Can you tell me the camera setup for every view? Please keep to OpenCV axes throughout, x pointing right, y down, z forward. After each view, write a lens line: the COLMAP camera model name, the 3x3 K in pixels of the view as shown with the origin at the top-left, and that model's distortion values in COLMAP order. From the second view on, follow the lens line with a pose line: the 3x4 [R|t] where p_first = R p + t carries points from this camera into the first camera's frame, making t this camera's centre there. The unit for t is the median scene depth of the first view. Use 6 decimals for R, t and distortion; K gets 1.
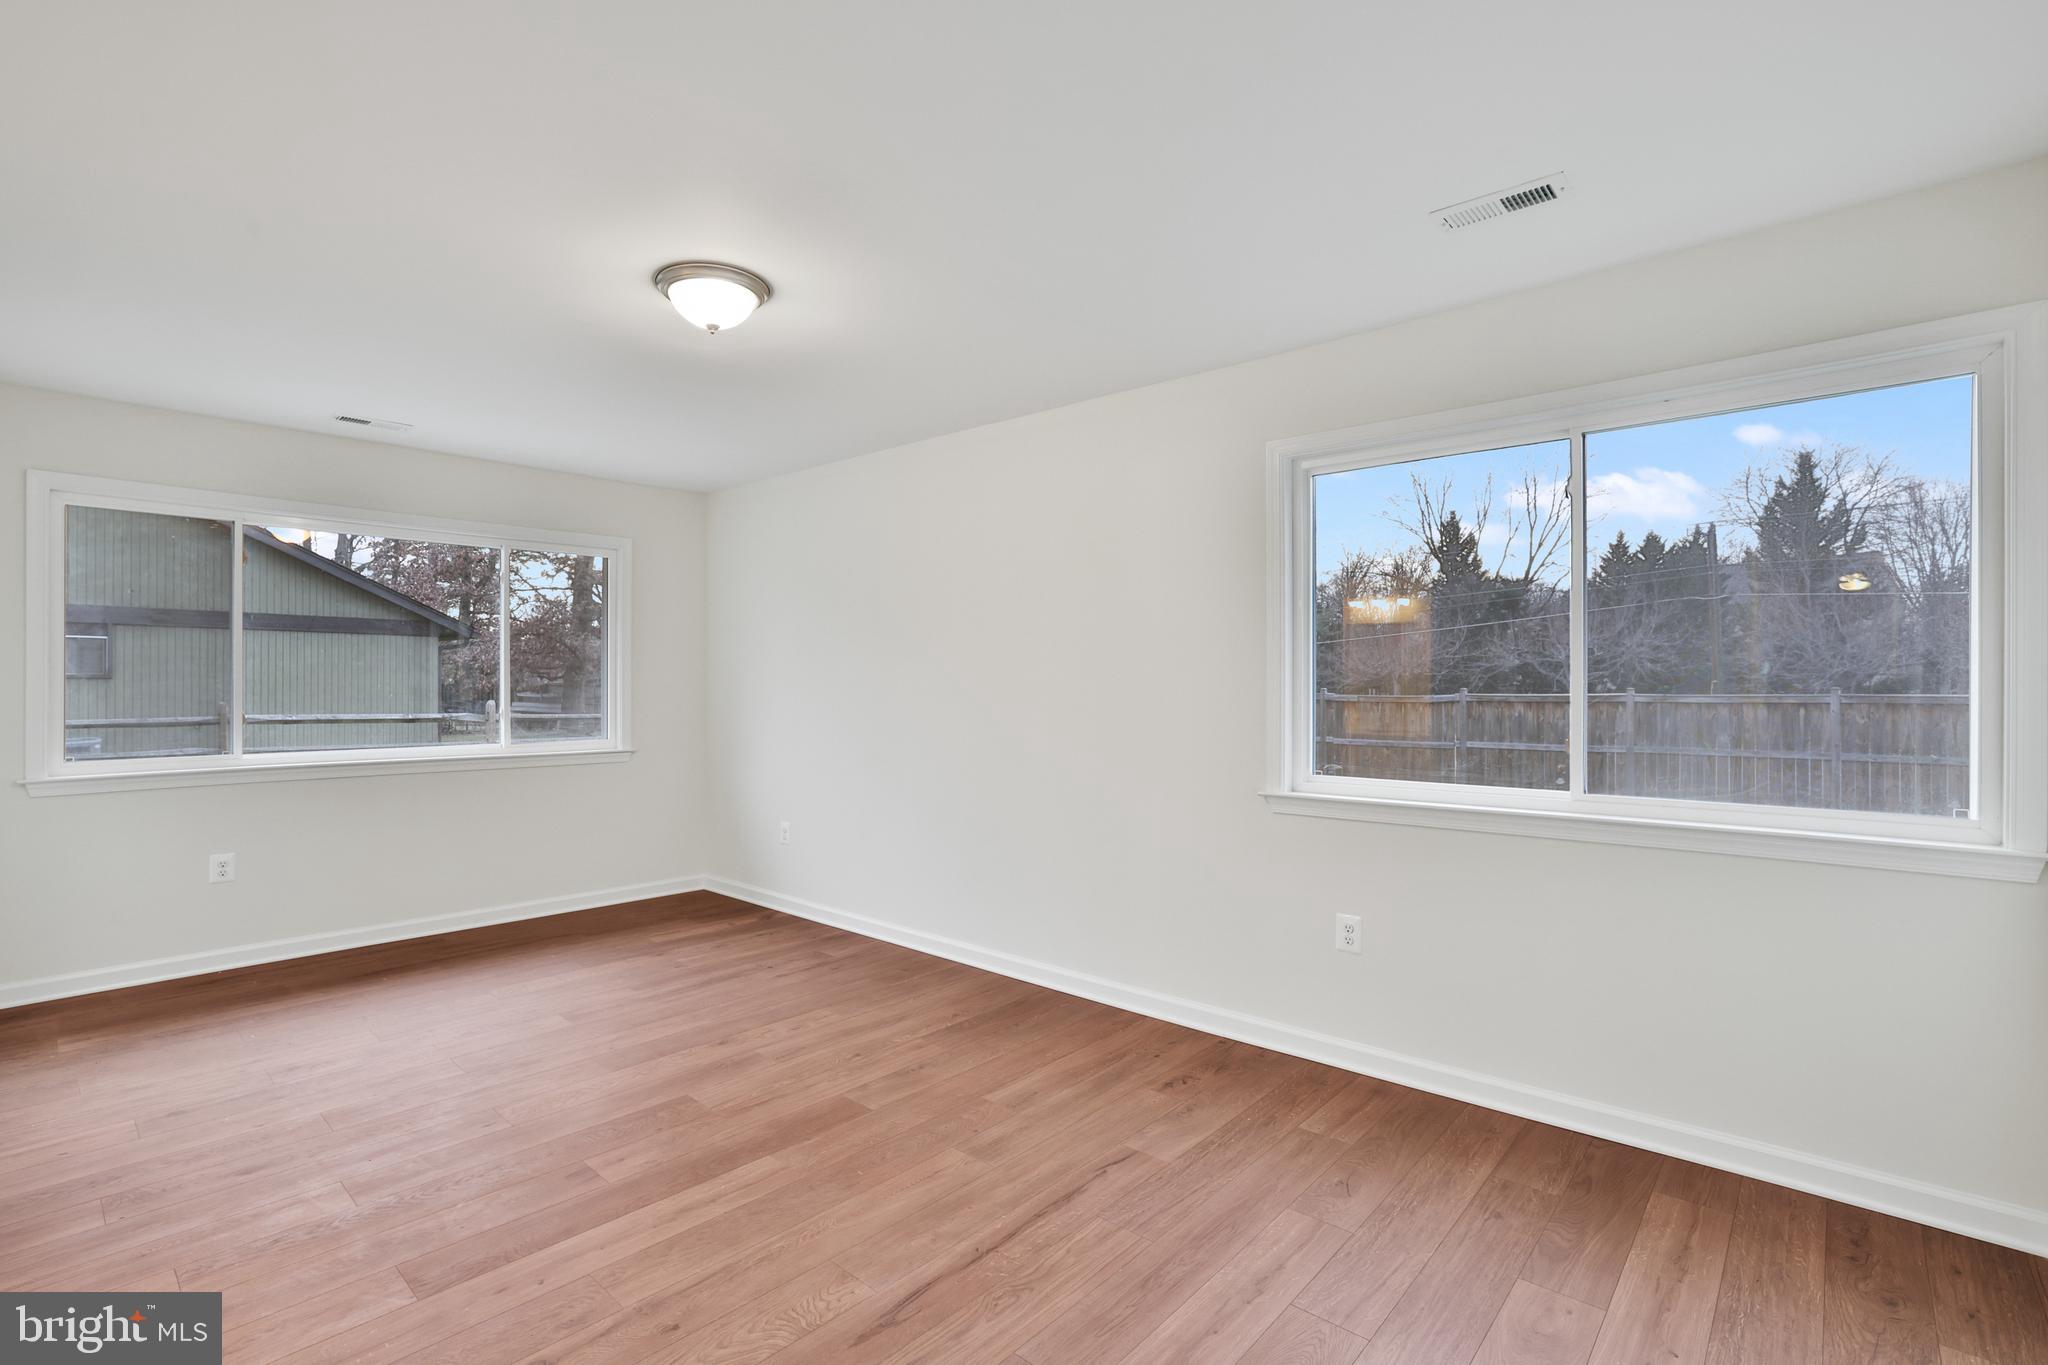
lens RADIAL K [[928.0, 0, 1020.4], [0, 928.0, 676.9], [0, 0, 1]] dist [-0.047105, 0.013369]
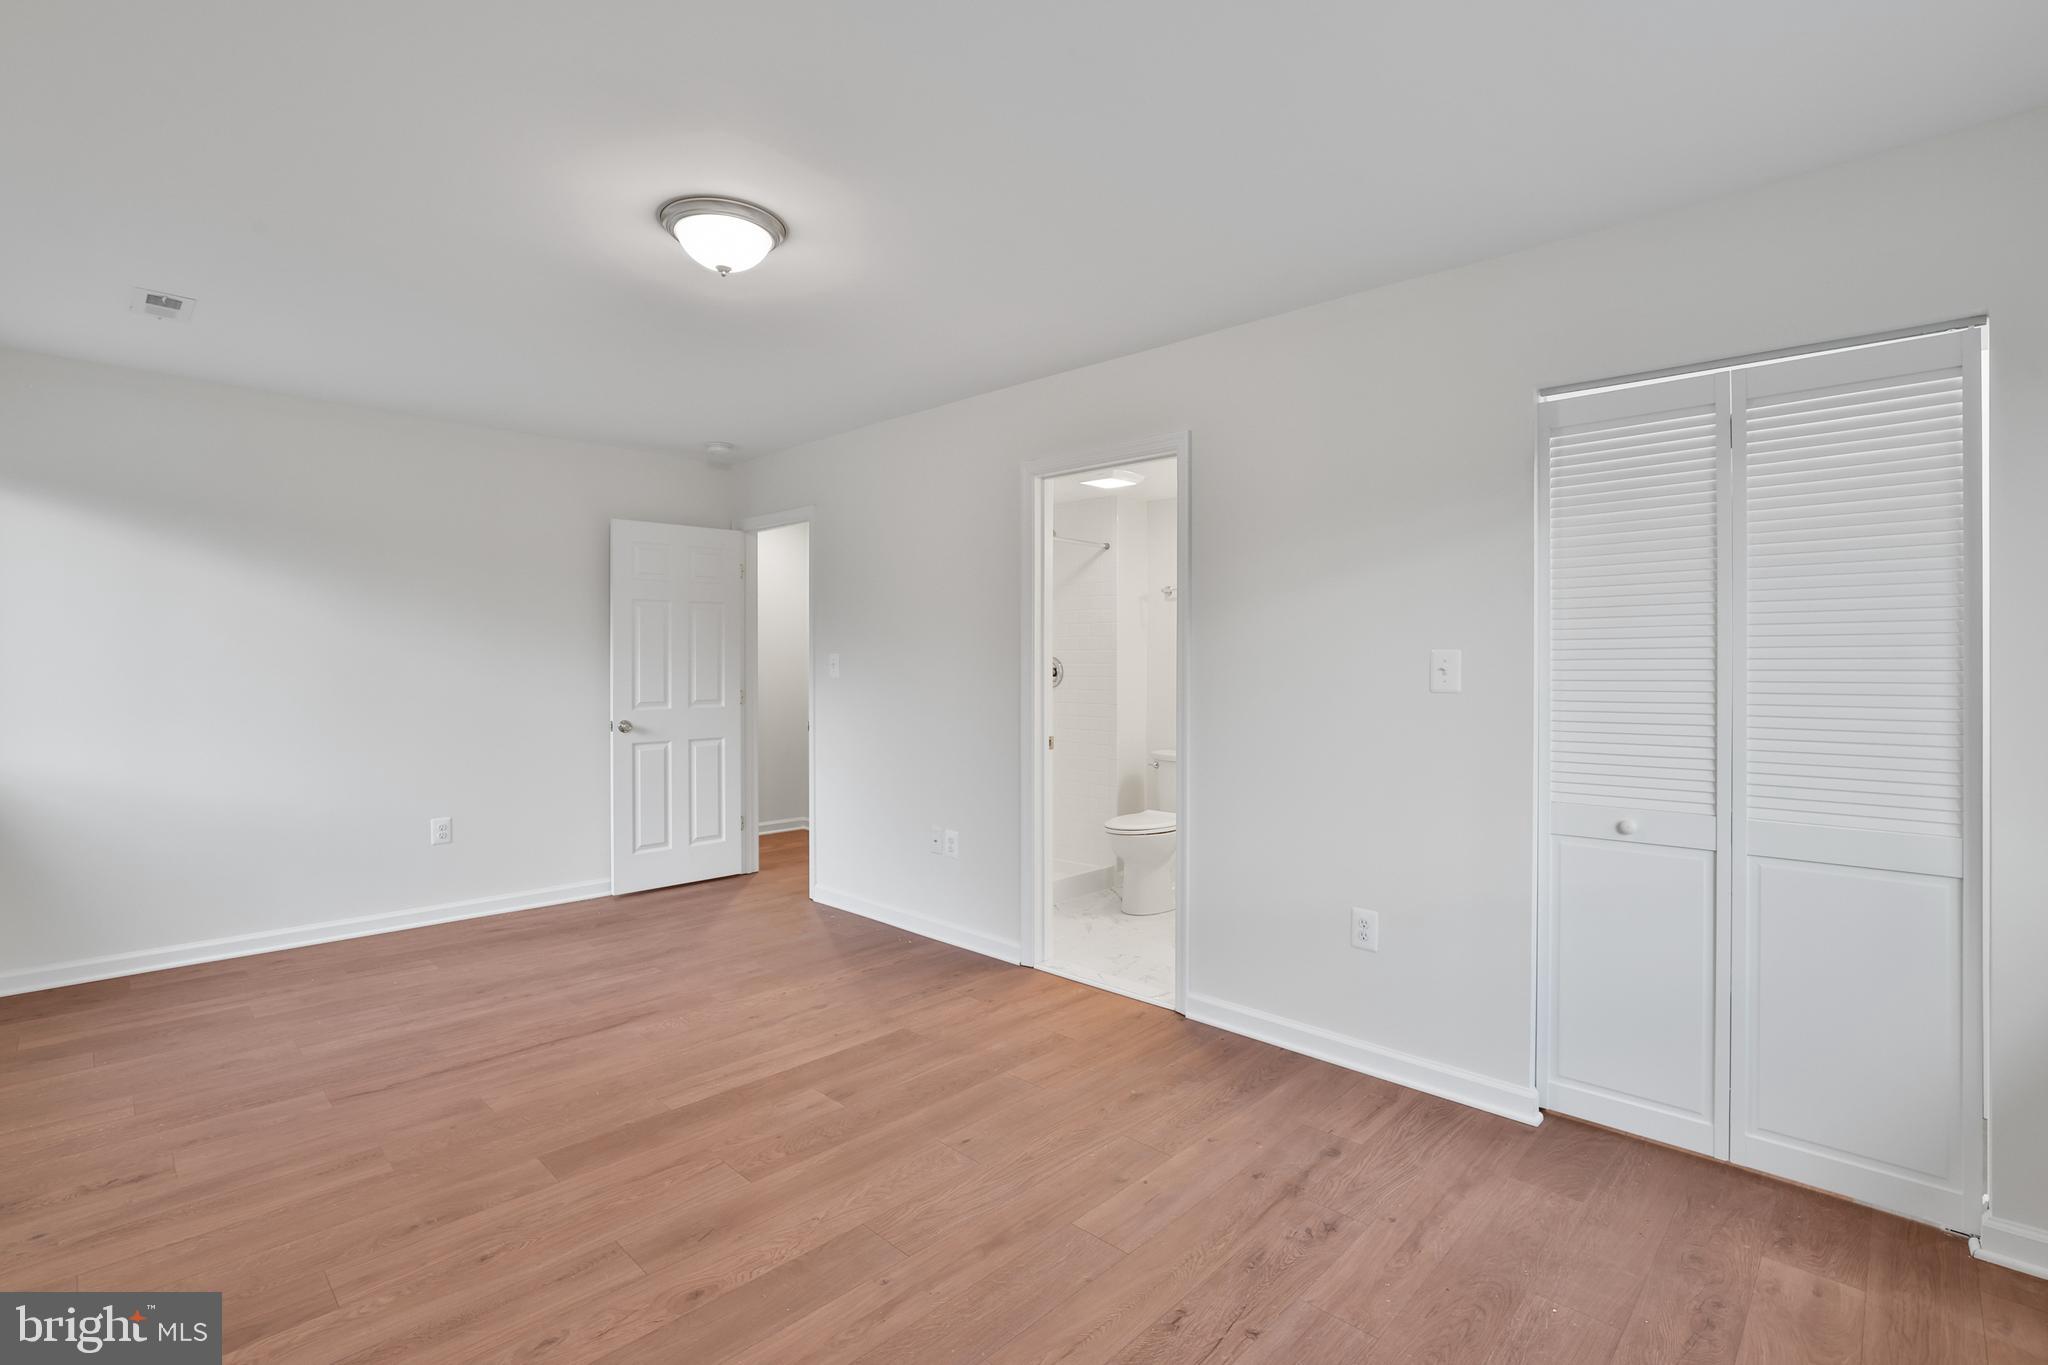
lens RADIAL K [[956.1, 0, 1034.1], [0, 956.1, 658.9], [0, 0, 1]] dist [-0.048016, 0.021483]
pose [[-0.999357, -0.002832, 0.035748, -0.624797], [-0.003079, 0.999972, -0.006873, 0.008947], [-0.035728, -0.006979, -0.999337, 1.775906]]
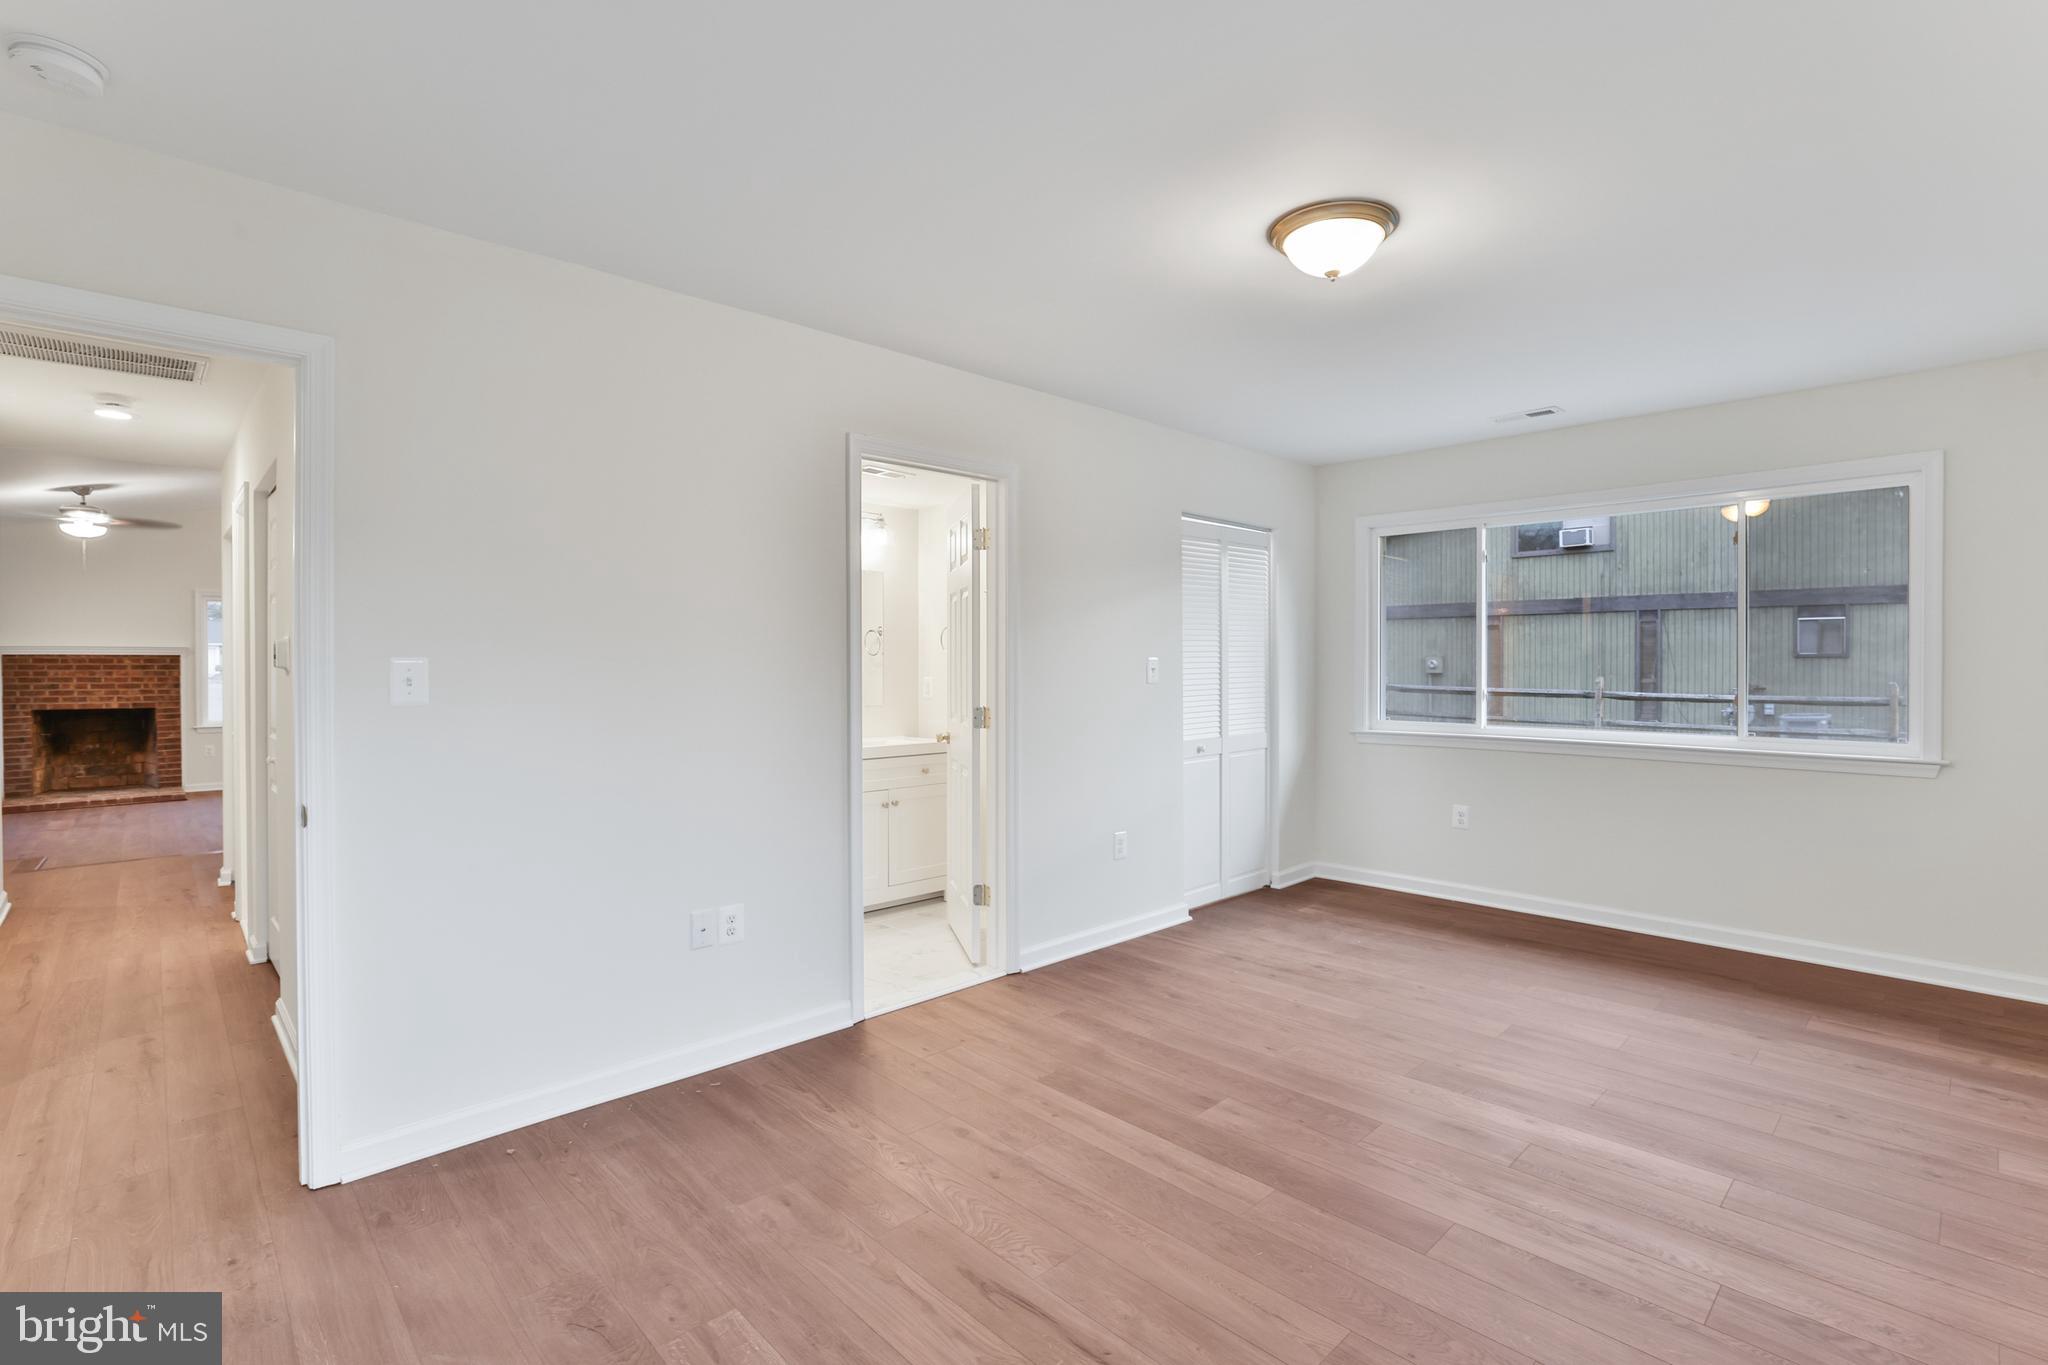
lens RADIAL K [[946.2, 0, 1029.7], [0, 946.2, 670.9], [0, 0, 1]] dist [-0.041825, 0.013252]
pose [[-0.071432, 0.009517, -0.997400, 0.565255], [0.008410, 0.999925, 0.008939, -0.000558], [0.997410, -0.007749, -0.071507, 0.708924]]
